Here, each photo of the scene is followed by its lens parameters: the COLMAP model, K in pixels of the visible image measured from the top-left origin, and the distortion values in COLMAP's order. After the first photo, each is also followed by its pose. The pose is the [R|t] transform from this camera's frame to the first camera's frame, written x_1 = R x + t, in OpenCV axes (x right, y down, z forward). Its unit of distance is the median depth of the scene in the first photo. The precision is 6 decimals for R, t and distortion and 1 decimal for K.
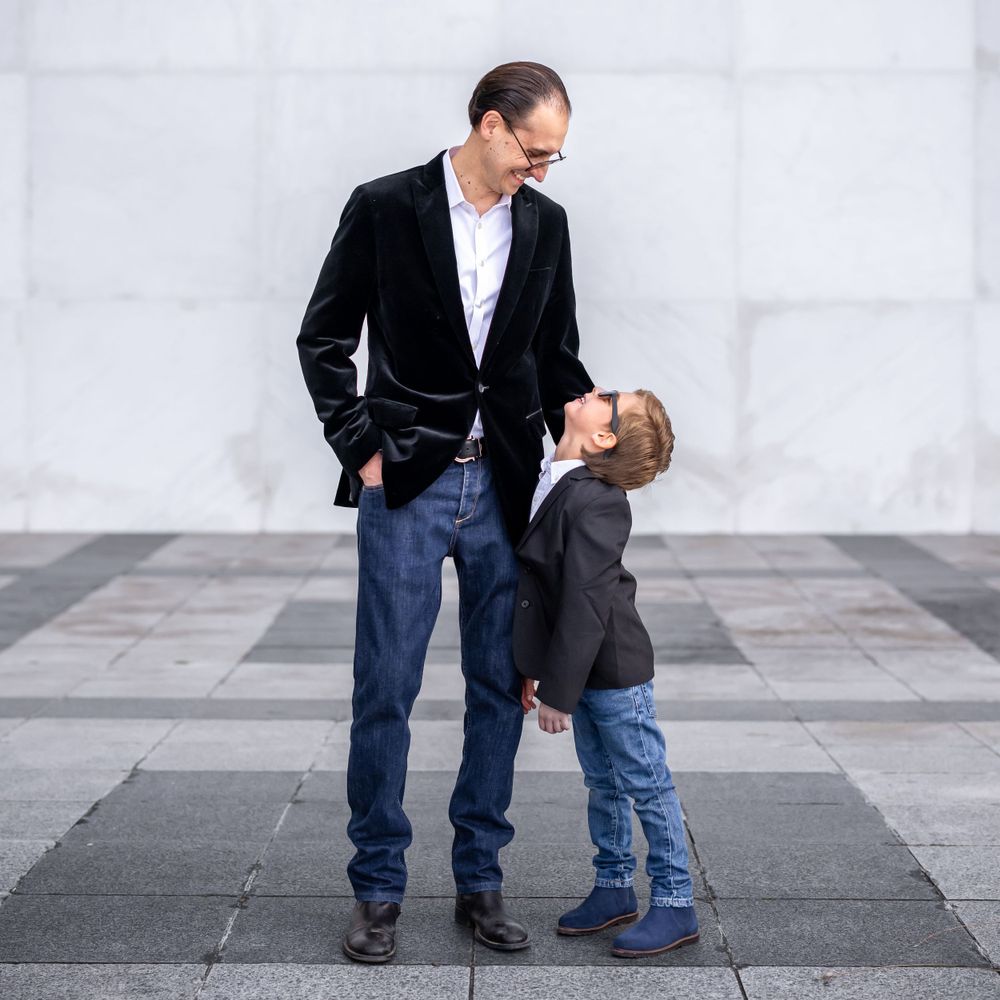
lens RADIAL K [[2011.3, 0, 547.5], [0, 2011.3, 334.8], [0, 0, 1]] dist [0.008394, 0.000000]
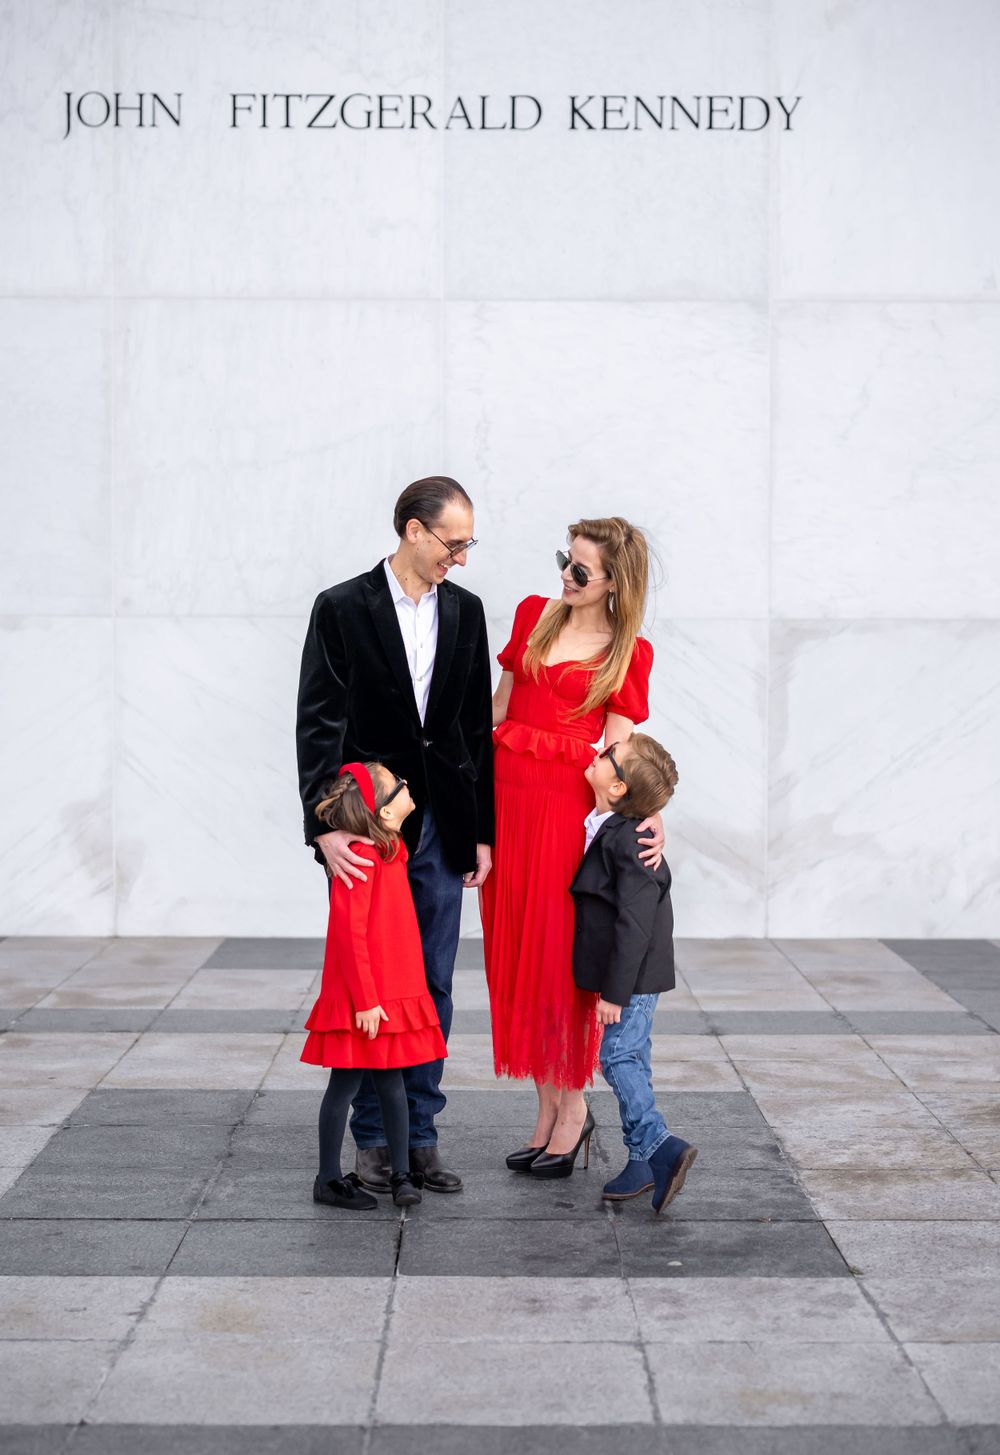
lens RADIAL K [[2208.7, 0, 509.9], [0, 2208.7, 754.3], [0, 0, 1]] dist [0.007793, 0.000000]
pose [[0.999987, 0.002688, -0.004338, 0.008984], [-0.002491, 0.998983, 0.045016, -0.008478], [0.004455, -0.045004, 0.998977, 0.455695]]
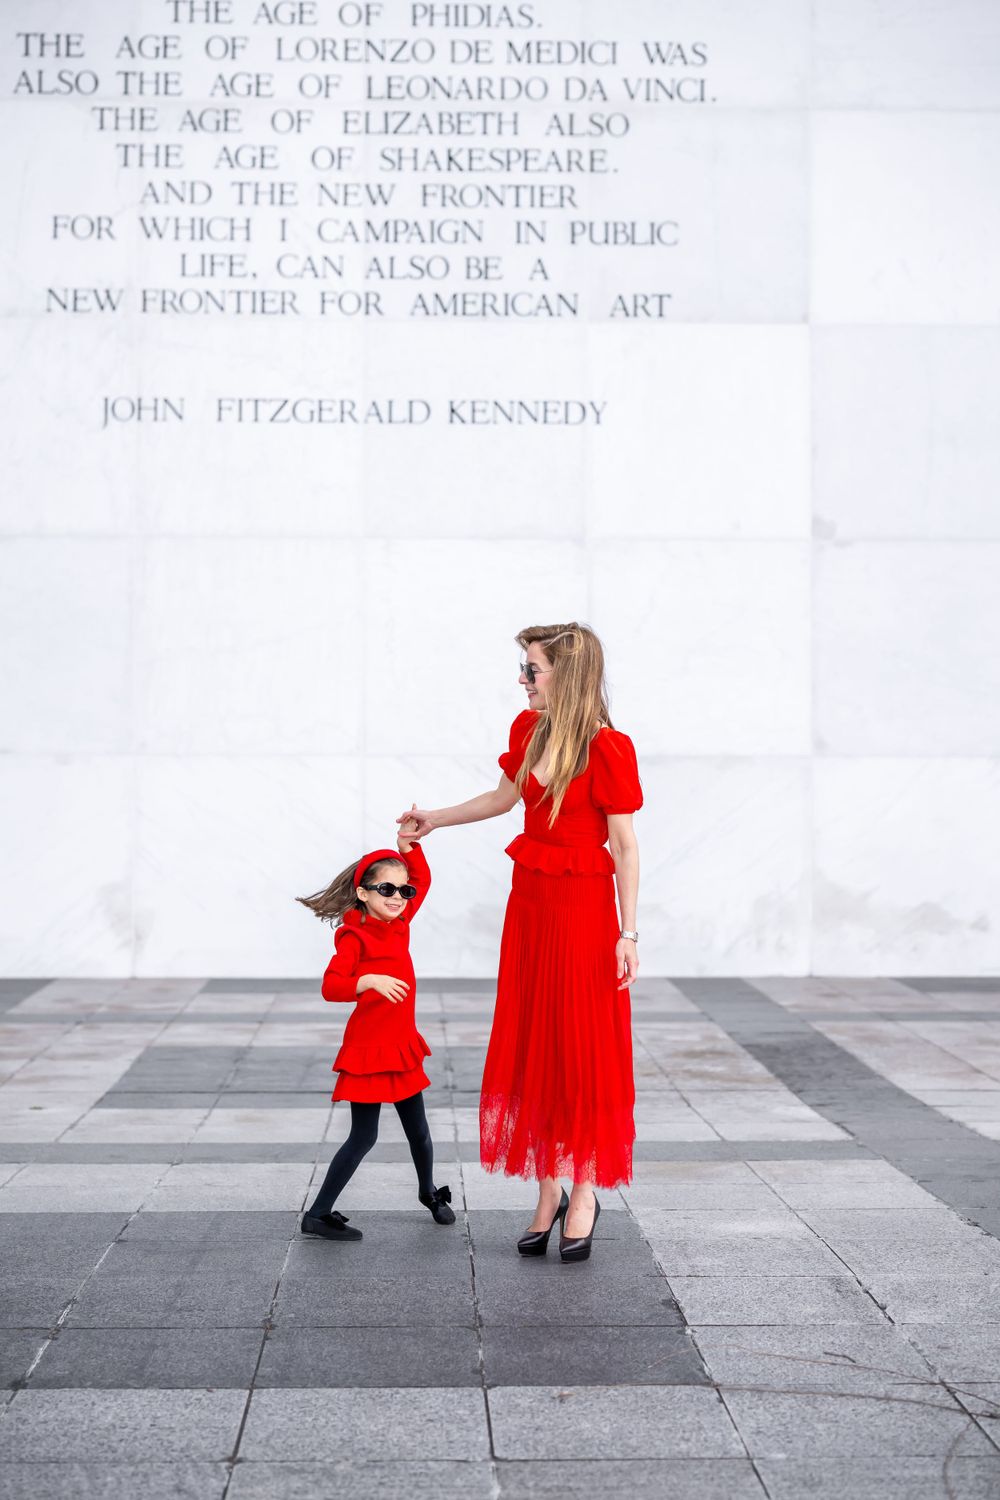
lens RADIAL K [[1961.1, 0, 505.8], [0, 1961.1, 748.5], [0, 0, 1]] dist [0.012493, 0.000000]
pose [[0.999358, 0.001104, 0.035797, 0.032100], [-0.000606, 0.999903, -0.013914, -0.014250], [-0.035809, 0.013883, 0.999262, -0.052402]]
